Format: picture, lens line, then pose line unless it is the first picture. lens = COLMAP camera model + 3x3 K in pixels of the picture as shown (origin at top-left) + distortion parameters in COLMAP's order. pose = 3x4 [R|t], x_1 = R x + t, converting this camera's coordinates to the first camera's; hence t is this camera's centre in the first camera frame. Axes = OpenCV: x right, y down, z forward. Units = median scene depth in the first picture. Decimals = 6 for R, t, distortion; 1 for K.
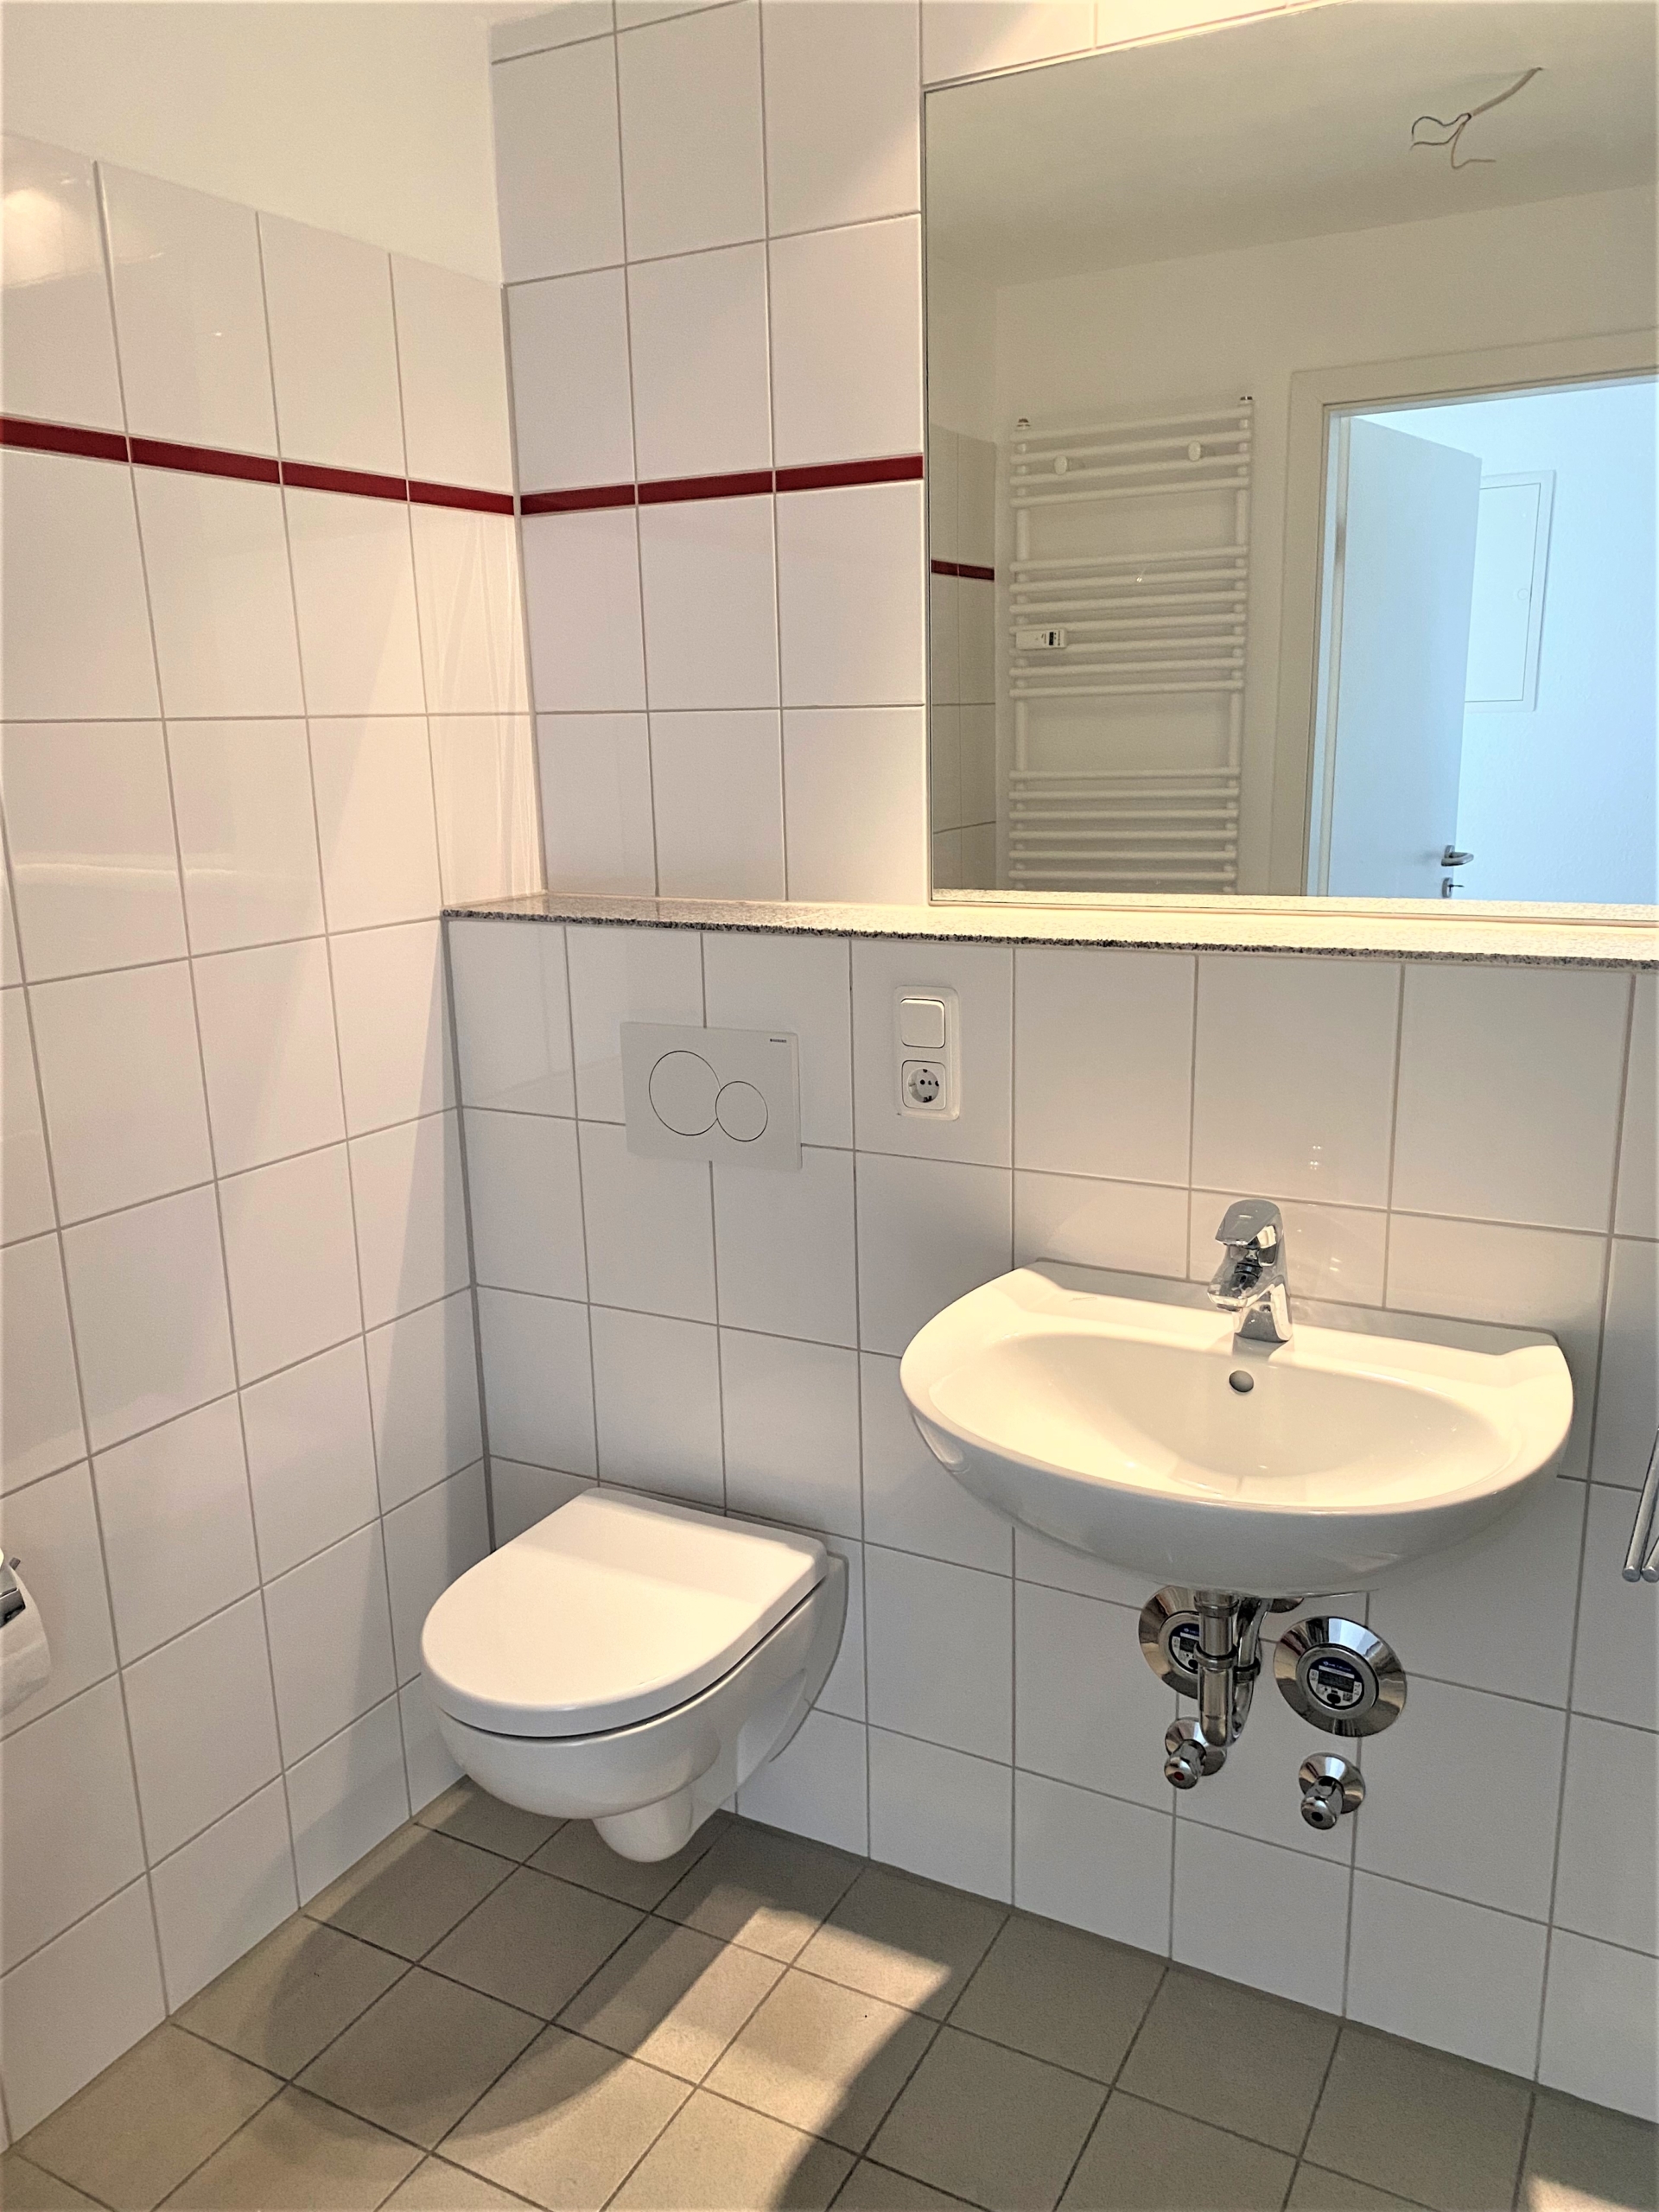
lens RADIAL K [[1689.1, 0, 829.5], [0, 1689.1, 1106.0], [0, 0, 1]] dist [0.068182, -0.053603]
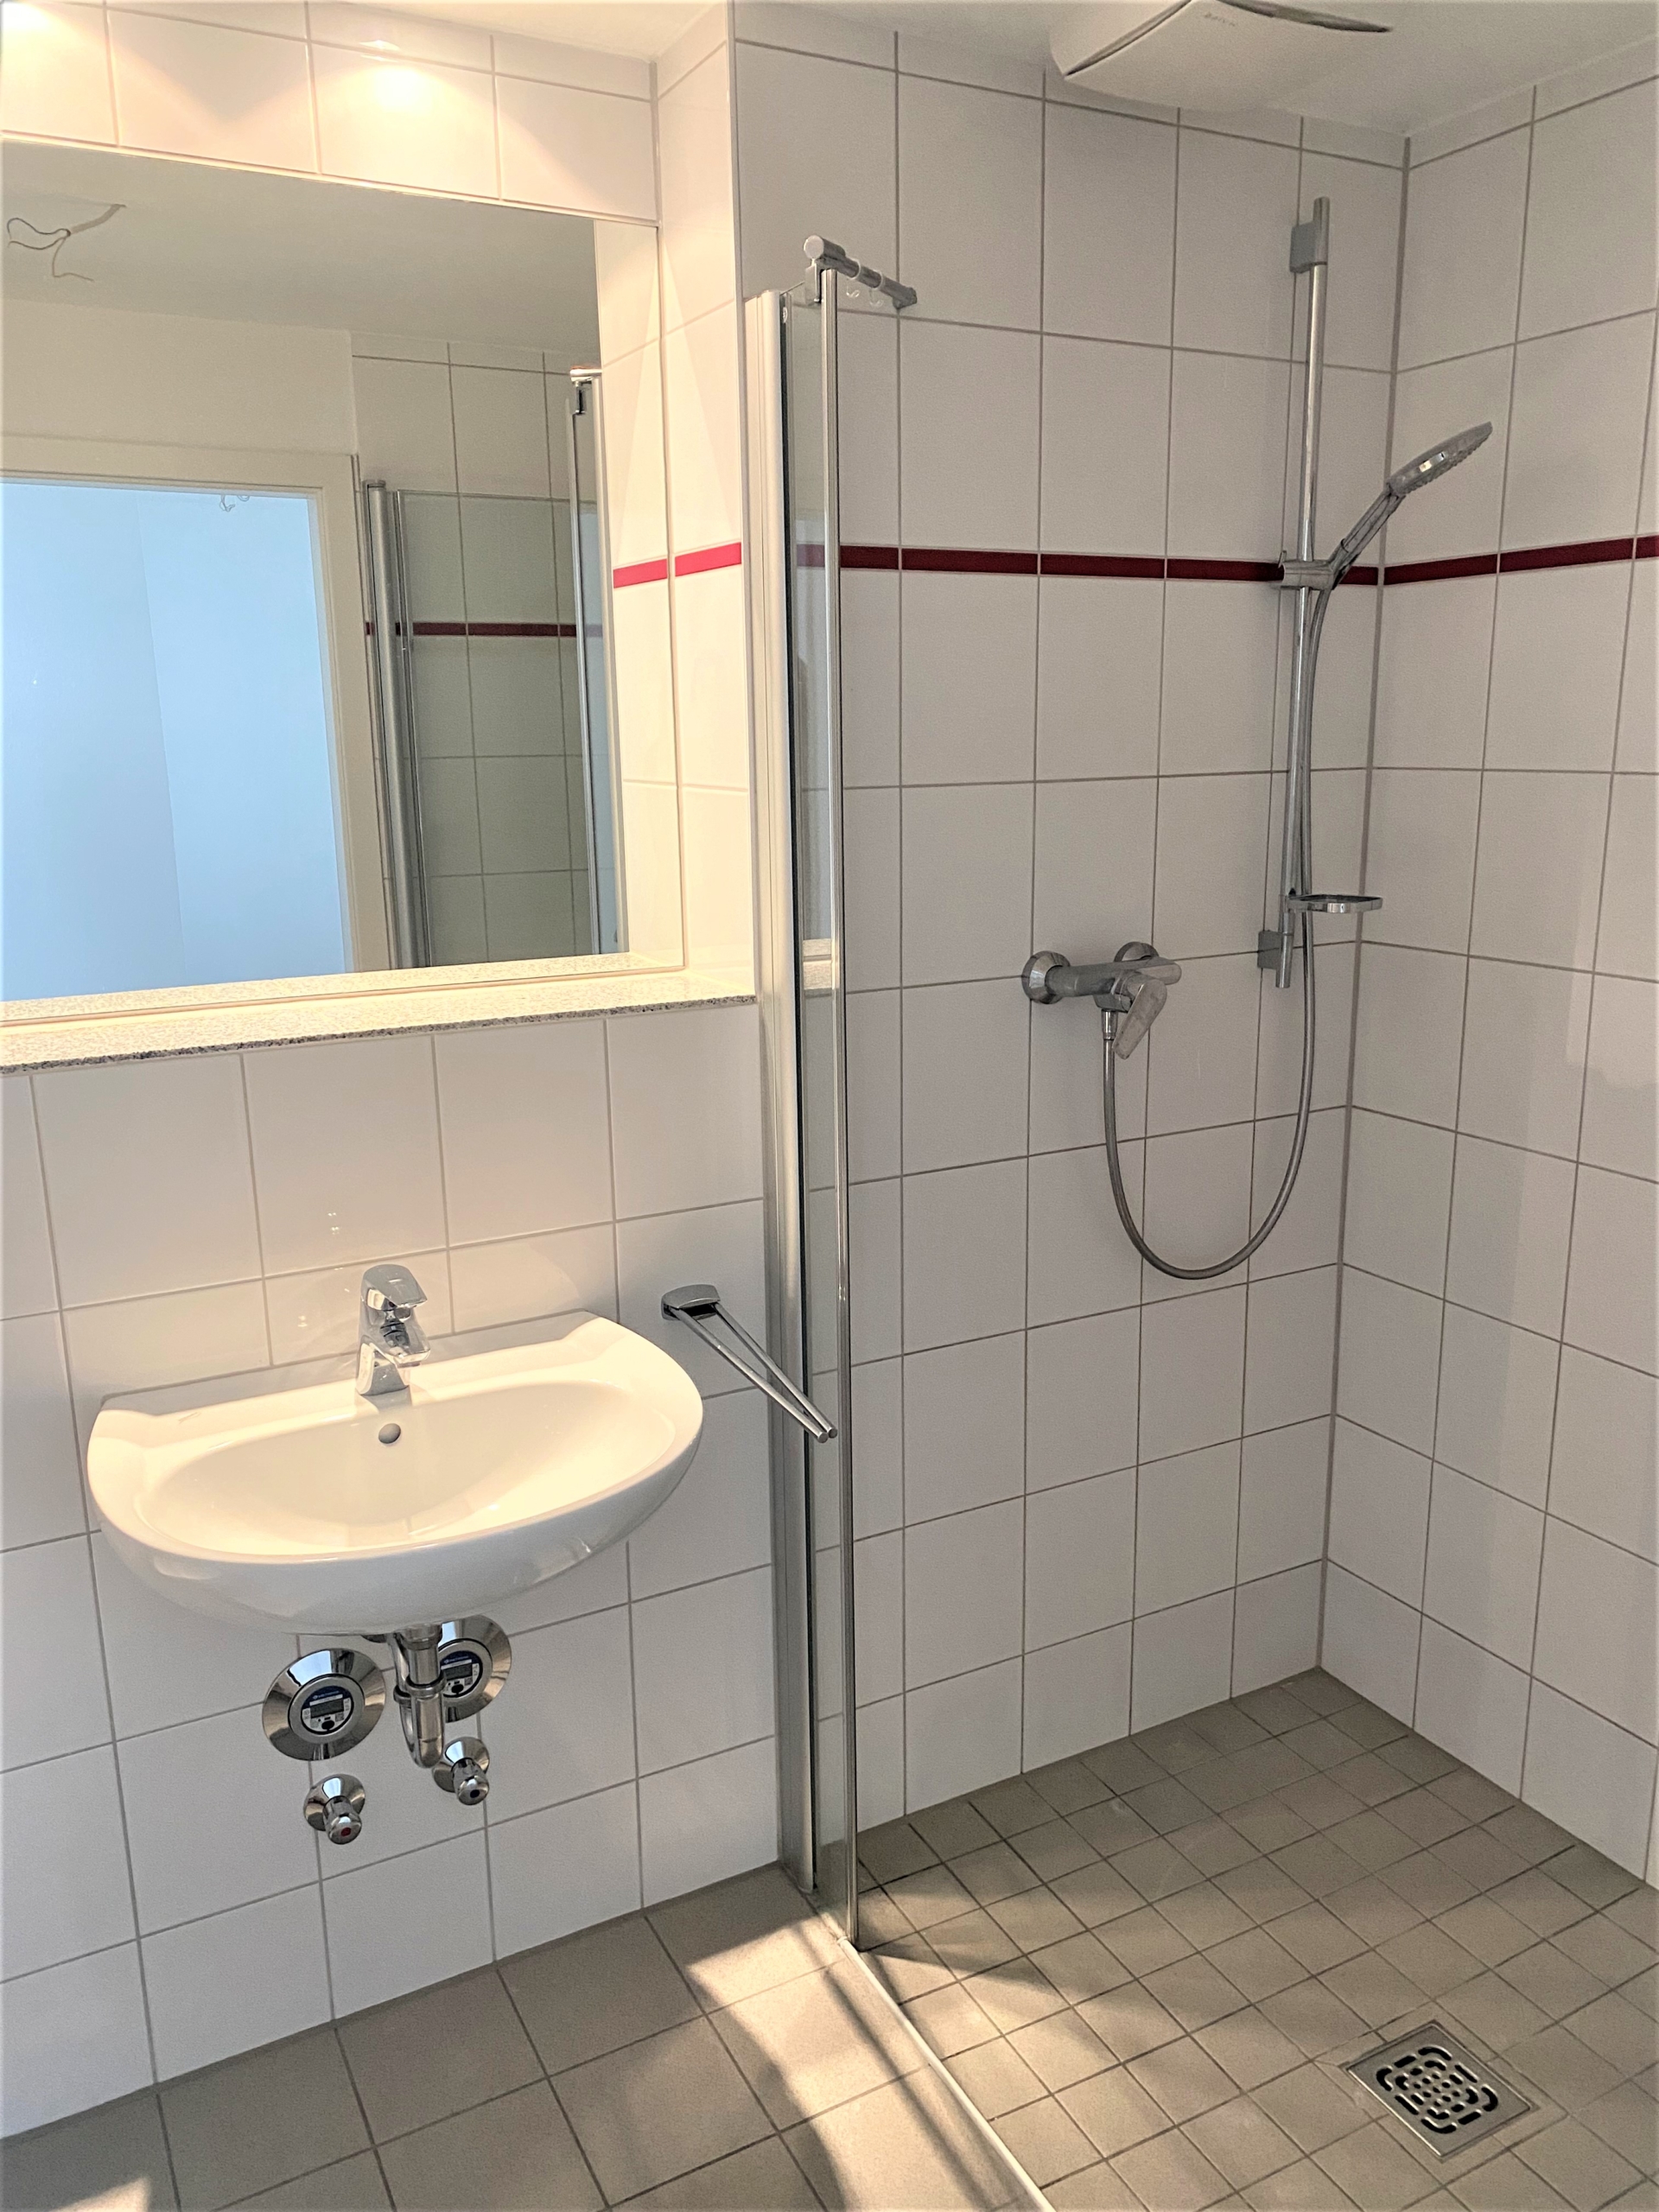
lens RADIAL K [[1689.1, 0, 829.5], [0, 1689.1, 1106.0], [0, 0, 1]] dist [0.068182, -0.053603]
pose [[0.542410, -0.169094, 0.822921, -0.449979], [0.186376, 0.979346, 0.078391, -0.073304], [-0.819180, 0.110853, 0.562722, 0.131510]]
